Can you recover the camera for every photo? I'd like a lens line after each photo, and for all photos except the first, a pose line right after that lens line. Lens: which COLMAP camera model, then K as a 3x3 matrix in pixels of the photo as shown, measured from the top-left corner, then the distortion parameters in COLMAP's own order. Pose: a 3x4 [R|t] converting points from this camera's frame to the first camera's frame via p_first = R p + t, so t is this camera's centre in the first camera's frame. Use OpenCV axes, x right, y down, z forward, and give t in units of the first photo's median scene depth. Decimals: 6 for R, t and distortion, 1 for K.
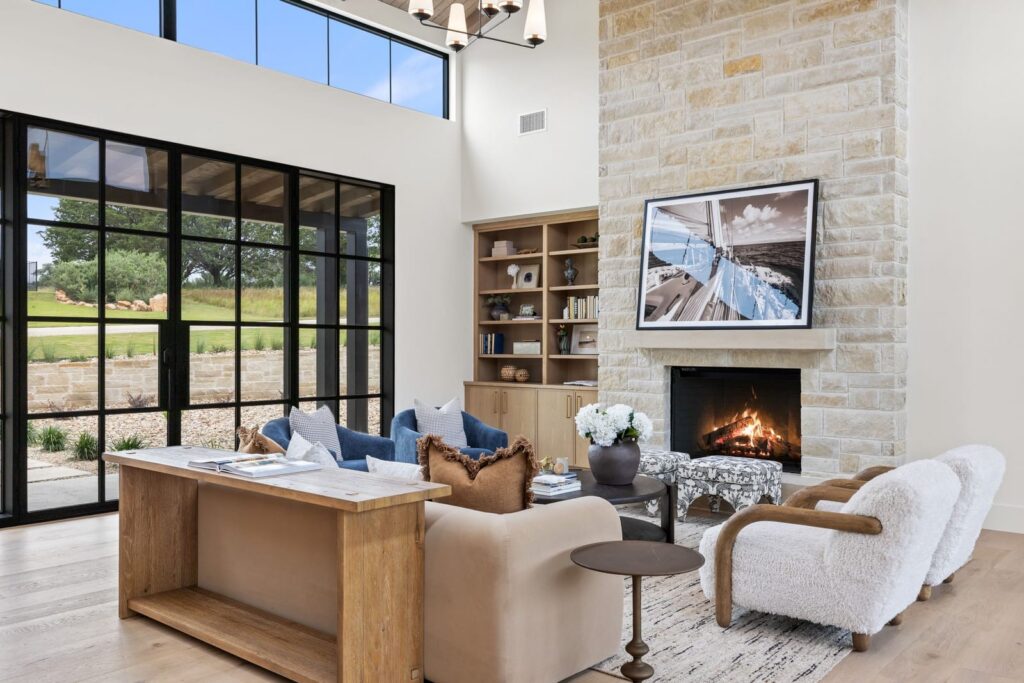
lens RADIAL K [[841.2, 0, 517.8], [0, 841.2, 342.1], [0, 0, 1]] dist [0.002522, -0.007438]
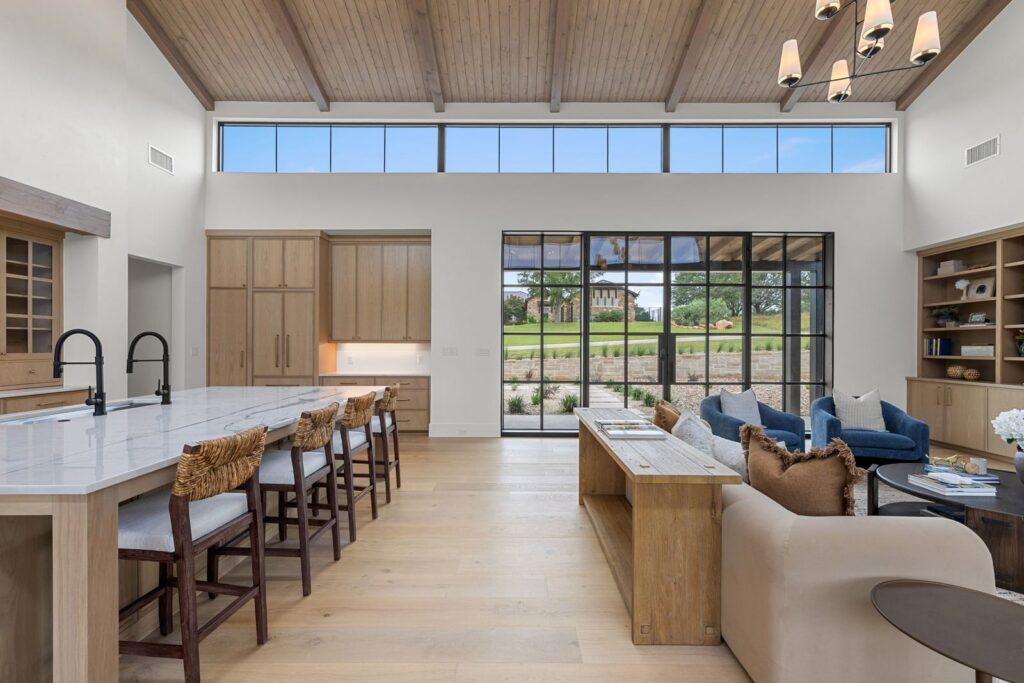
lens RADIAL K [[432.6, 0, 514.7], [0, 432.6, 348.0], [0, 0, 1]] dist [-0.000801, 0.000041]
pose [[0.646529, 0.003481, -0.762882, 0.067121], [0.000590, 0.999987, 0.005063, -0.000011], [0.762889, -0.003723, 0.646518, 0.171747]]
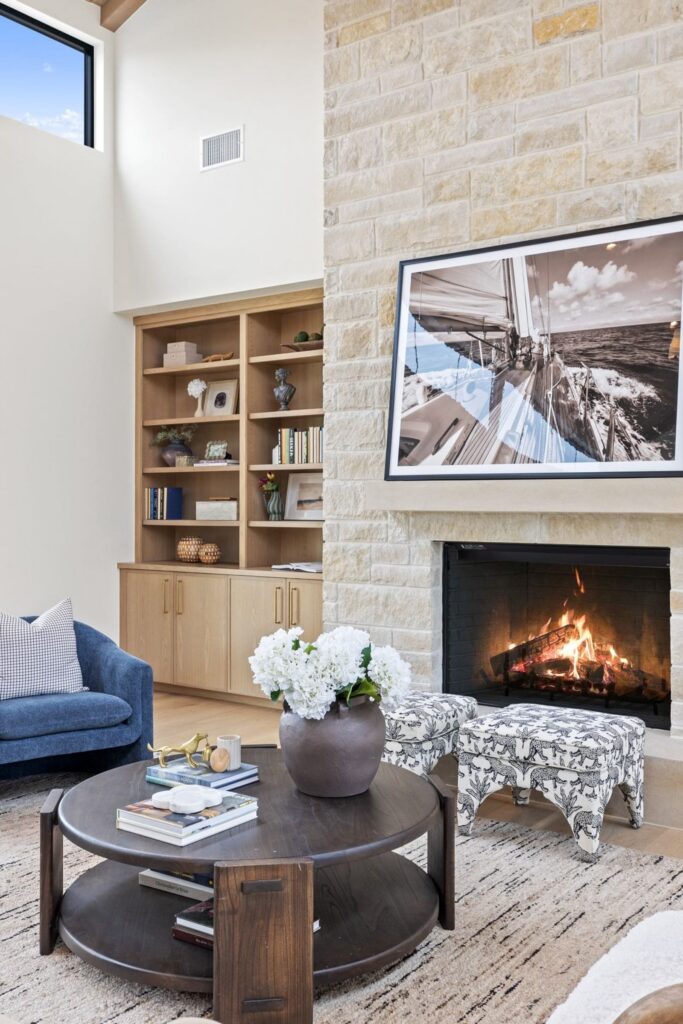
lens RADIAL K [[997.3, 0, 330.1], [0, 997.3, 496.0], [0, 0, 1]] dist [0.003864, 0.000000]
pose [[0.997274, 0.000216, 0.073791, 0.051927], [0.000151, 0.999988, -0.004960, 0.000066], [-0.073791, 0.004958, 0.997261, 0.311767]]
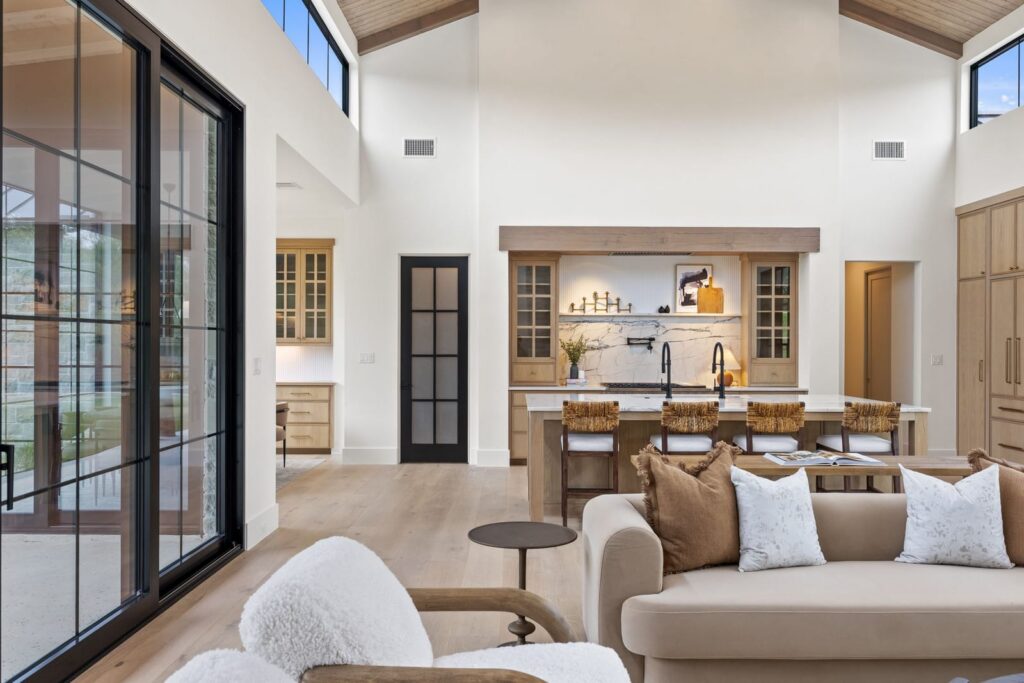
lens RADIAL K [[805.1, 0, 523.4], [0, 805.1, 345.3], [0, 0, 1]] dist [0.001179, -0.003019]
pose [[-0.749211, -0.005248, -0.662310, 0.377716], [-0.003792, 0.999986, -0.003634, -0.005602], [0.662320, -0.000211, -0.749221, 0.767212]]
